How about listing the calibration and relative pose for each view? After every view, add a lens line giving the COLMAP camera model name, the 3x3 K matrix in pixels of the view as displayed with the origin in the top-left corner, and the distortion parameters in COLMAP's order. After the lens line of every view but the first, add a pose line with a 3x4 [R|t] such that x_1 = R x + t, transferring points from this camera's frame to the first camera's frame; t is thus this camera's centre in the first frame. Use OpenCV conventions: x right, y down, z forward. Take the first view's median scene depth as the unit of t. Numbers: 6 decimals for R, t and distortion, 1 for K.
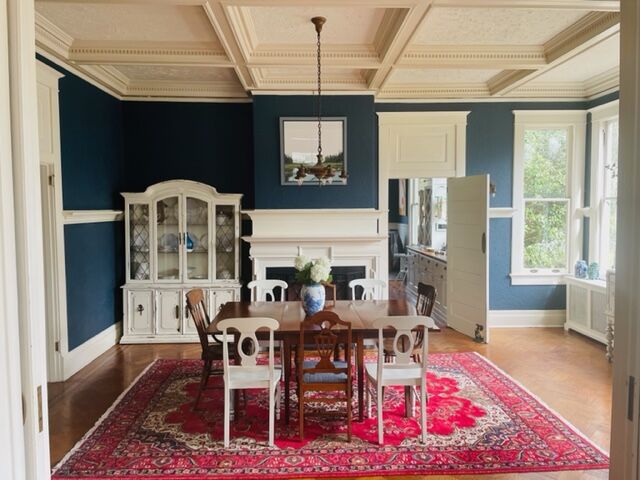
lens RADIAL K [[482.3, 0, 318.9], [0, 482.3, 240.5], [0, 0, 1]] dist [0.010586, -0.006772]
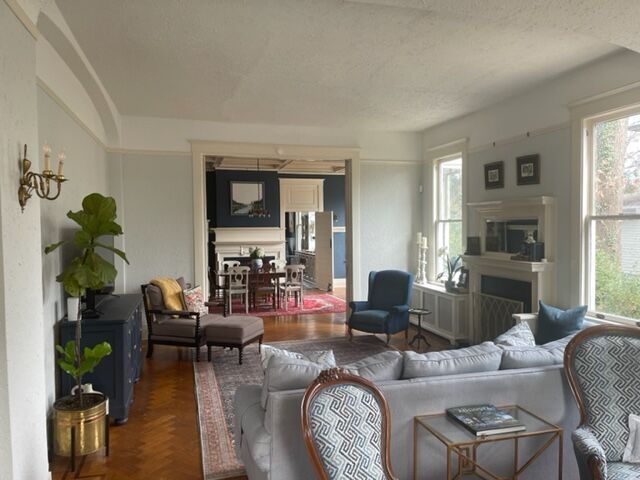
lens RADIAL K [[482.3, 0, 322.6], [0, 482.3, 242.8], [0, 0, 1]] dist [0.010586, -0.006772]
pose [[0.971359, -0.004994, 0.237562, -0.173079], [0.013793, 0.999278, -0.035392, 0.066567], [-0.237214, 0.037655, 0.970727, -0.929987]]
